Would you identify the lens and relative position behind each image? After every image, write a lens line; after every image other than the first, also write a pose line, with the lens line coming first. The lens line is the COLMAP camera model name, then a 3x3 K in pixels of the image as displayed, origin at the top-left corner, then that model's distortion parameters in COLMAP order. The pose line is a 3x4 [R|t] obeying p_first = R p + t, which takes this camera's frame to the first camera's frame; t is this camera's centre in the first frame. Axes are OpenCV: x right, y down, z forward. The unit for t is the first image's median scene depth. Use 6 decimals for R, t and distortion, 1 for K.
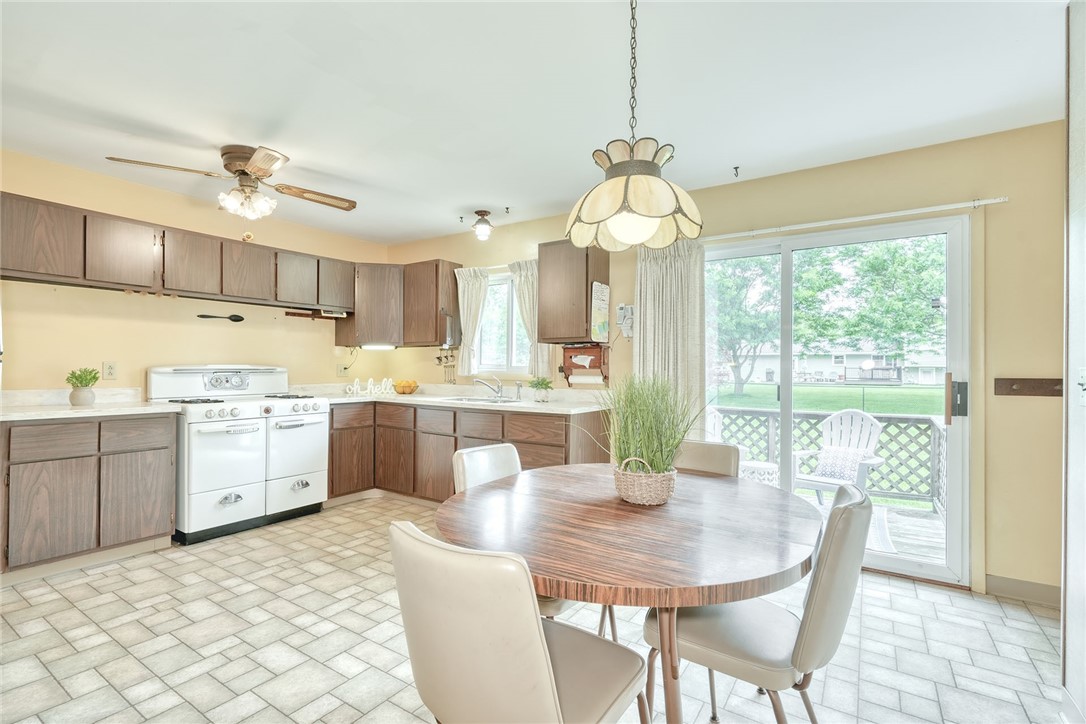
lens RADIAL K [[498.4, 0, 540.8], [0, 498.4, 364.3], [0, 0, 1]] dist [-0.002820, 0.000098]
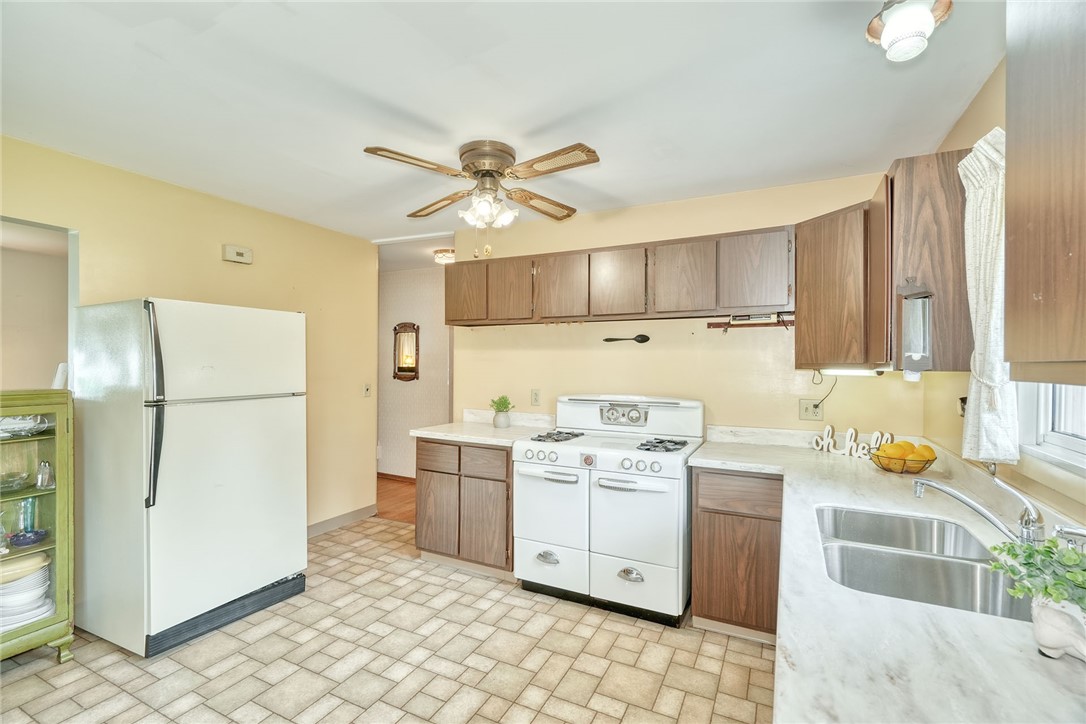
lens RADIAL K [[492.7, 0, 538.1], [0, 492.7, 362.9], [0, 0, 1]] dist [-0.002399, 0.001968]
pose [[0.113801, -0.005565, -0.993488, 0.205630], [-0.000288, 0.999984, -0.005634, -0.055234], [0.993504, 0.000927, 0.113797, 0.854931]]
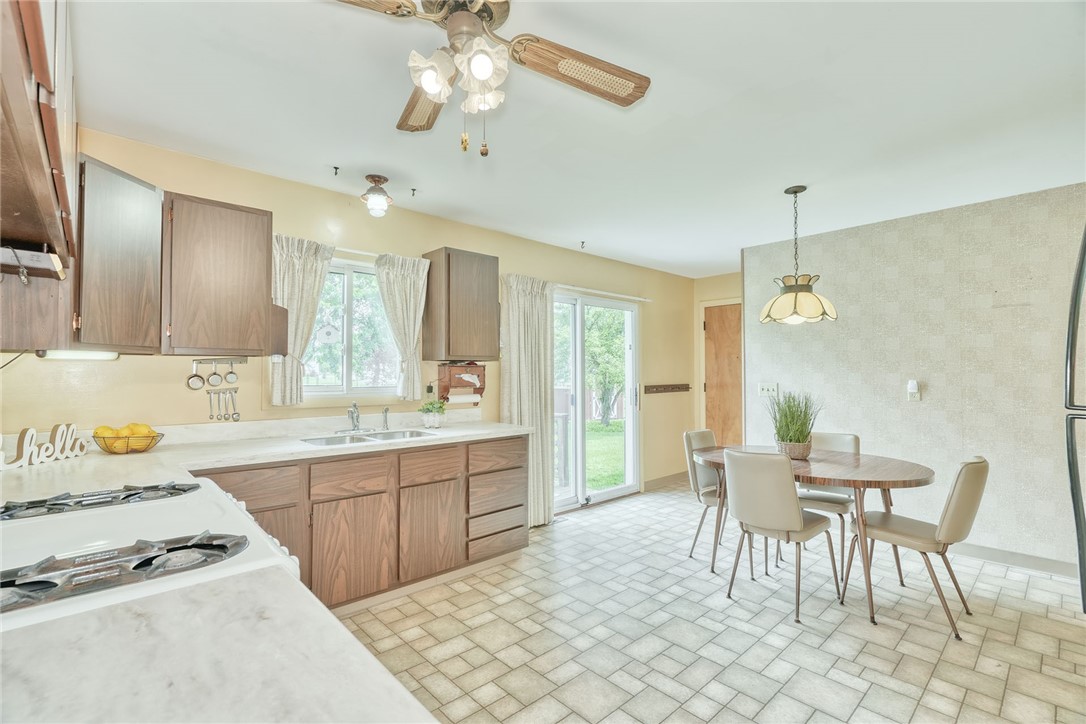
lens RADIAL K [[492.7, 0, 538.1], [0, 492.7, 362.9], [0, 0, 1]] dist [-0.002399, 0.001968]
pose [[0.243783, 0.009025, 0.969788, -0.889488], [-0.008432, 0.999939, -0.007186, -0.036988], [-0.969793, -0.006426, 0.243844, 0.704953]]
